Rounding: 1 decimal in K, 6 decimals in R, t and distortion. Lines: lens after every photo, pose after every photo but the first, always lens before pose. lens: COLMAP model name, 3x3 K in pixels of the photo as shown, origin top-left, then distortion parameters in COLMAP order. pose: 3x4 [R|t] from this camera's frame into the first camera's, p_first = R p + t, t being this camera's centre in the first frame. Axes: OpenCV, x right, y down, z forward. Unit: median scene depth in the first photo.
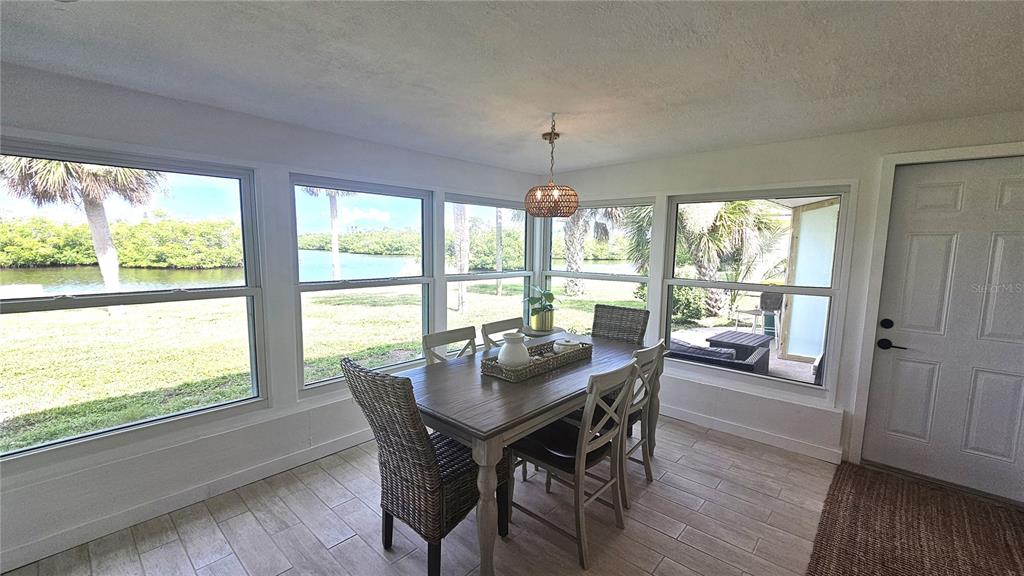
lens RADIAL K [[420.4, 0, 510.5], [0, 420.4, 285.1], [0, 0, 1]] dist [0.003473, -0.000910]
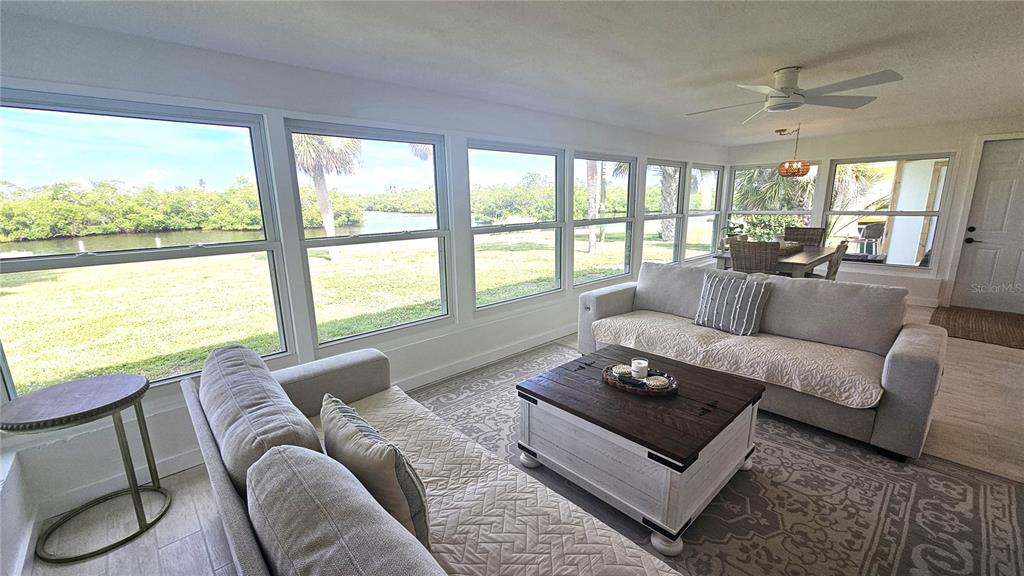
lens RADIAL K [[420.4, 0, 509.6], [0, 420.4, 283.4], [0, 0, 1]] dist [0.003473, -0.000910]
pose [[0.996183, -0.014053, -0.086148, -0.283034], [0.022454, 0.994998, 0.097336, 0.030539], [0.084349, -0.098899, 0.991516, -0.299997]]
